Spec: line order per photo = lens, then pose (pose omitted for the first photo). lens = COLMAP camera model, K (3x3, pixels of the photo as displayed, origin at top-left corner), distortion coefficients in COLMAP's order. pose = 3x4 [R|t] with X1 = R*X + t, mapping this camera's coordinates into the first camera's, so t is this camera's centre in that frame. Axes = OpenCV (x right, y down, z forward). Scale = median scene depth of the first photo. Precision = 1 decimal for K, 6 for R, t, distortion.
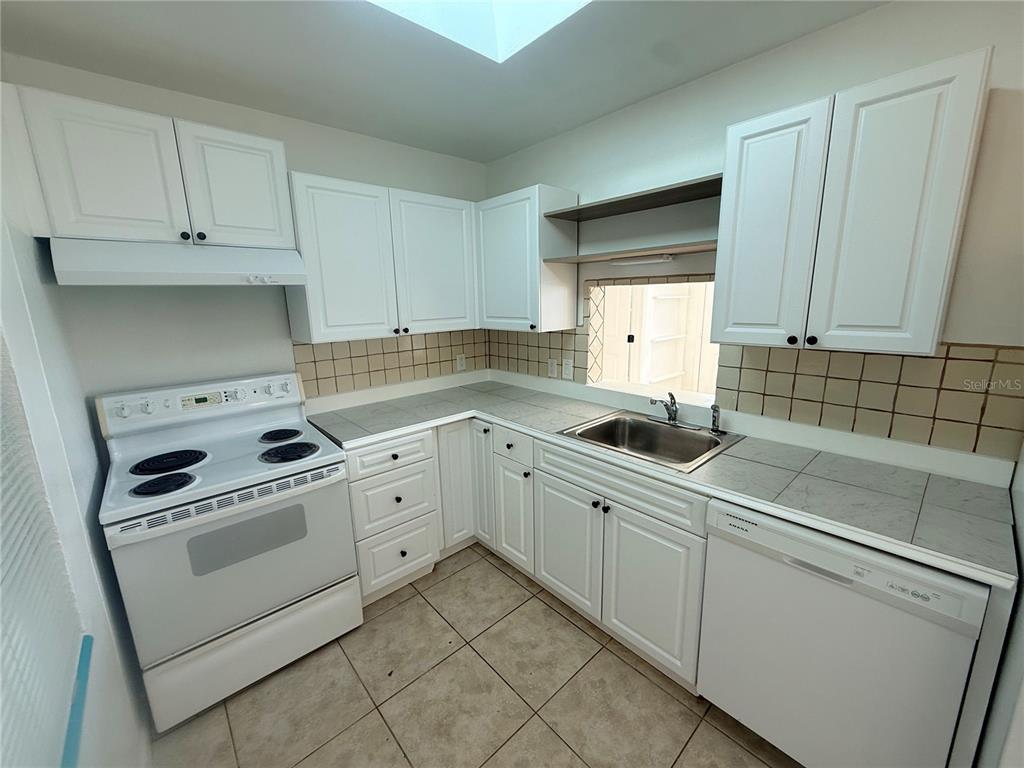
lens RADIAL K [[406.5, 0, 511.0], [0, 406.5, 383.9], [0, 0, 1]] dist [-0.003023, 0.000814]
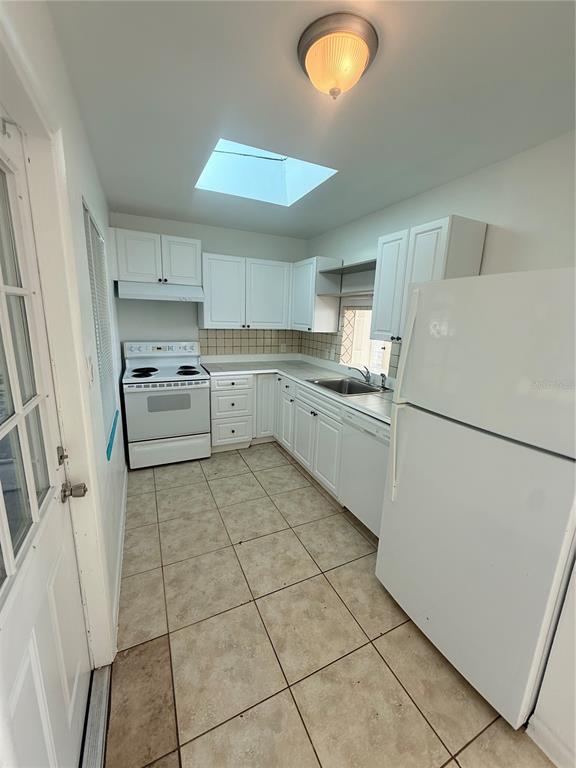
lens RADIAL K [[304.9, 0, 290.7], [0, 304.9, 381.1], [0, 0, 1]] dist [-0.003023, 0.000814]
pose [[0.958249, 0.114349, -0.262075, 0.469923], [-0.114088, 0.993337, 0.016264, 0.114639], [0.262188, 0.014315, 0.964911, -0.522261]]
